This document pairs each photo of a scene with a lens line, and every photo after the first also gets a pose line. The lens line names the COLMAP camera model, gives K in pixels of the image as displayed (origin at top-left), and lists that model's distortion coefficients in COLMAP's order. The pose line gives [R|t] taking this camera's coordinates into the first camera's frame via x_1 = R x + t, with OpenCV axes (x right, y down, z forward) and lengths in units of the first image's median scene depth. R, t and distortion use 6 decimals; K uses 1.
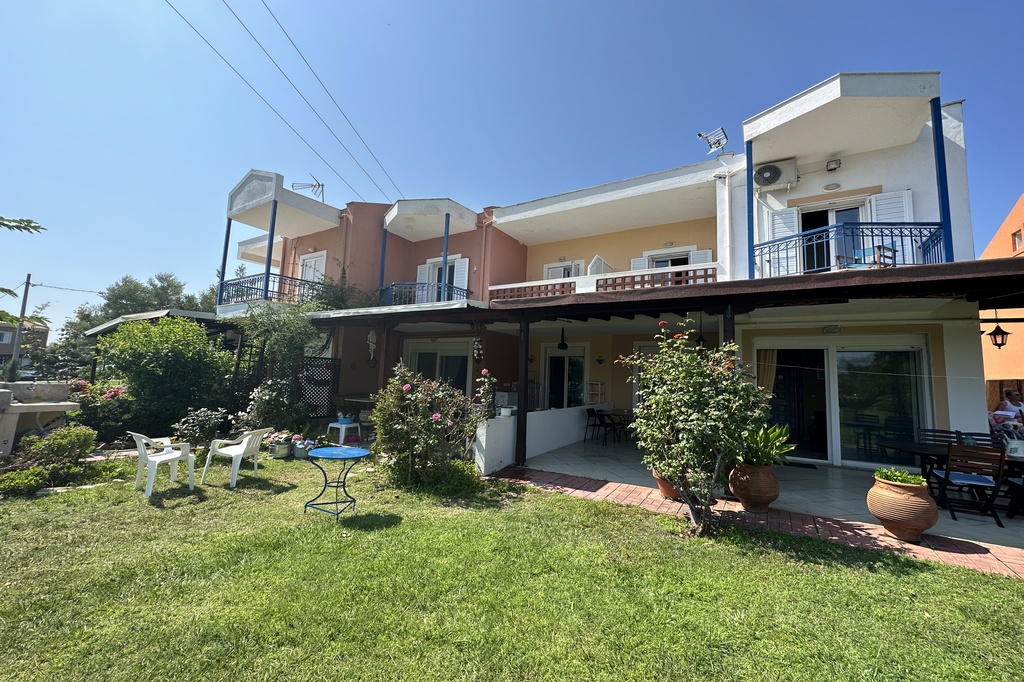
lens RADIAL K [[409.8, 0, 510.8], [0, 409.8, 332.0], [0, 0, 1]] dist [-0.003823, -0.000147]
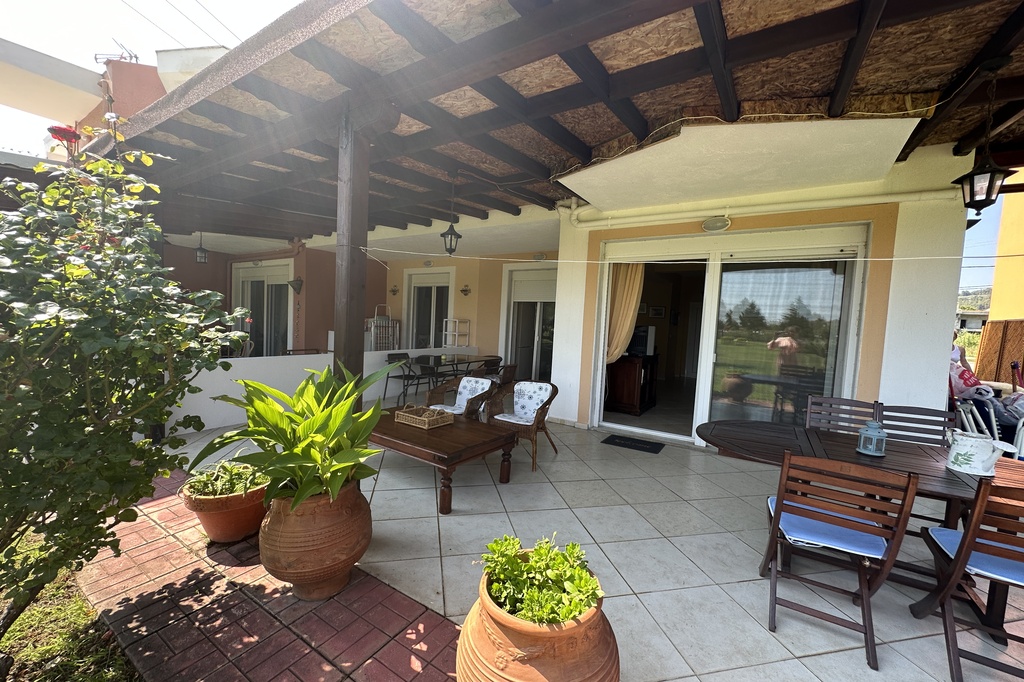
lens RADIAL K [[410.5, 0, 512.1], [0, 410.5, 345.3], [0, 0, 1]] dist [-0.000673, 0.000127]
pose [[0.999820, 0.008211, -0.017122, 0.381199], [-0.005267, 0.986215, 0.165384, 0.052800], [0.018244, -0.165264, 0.986081, 0.291130]]
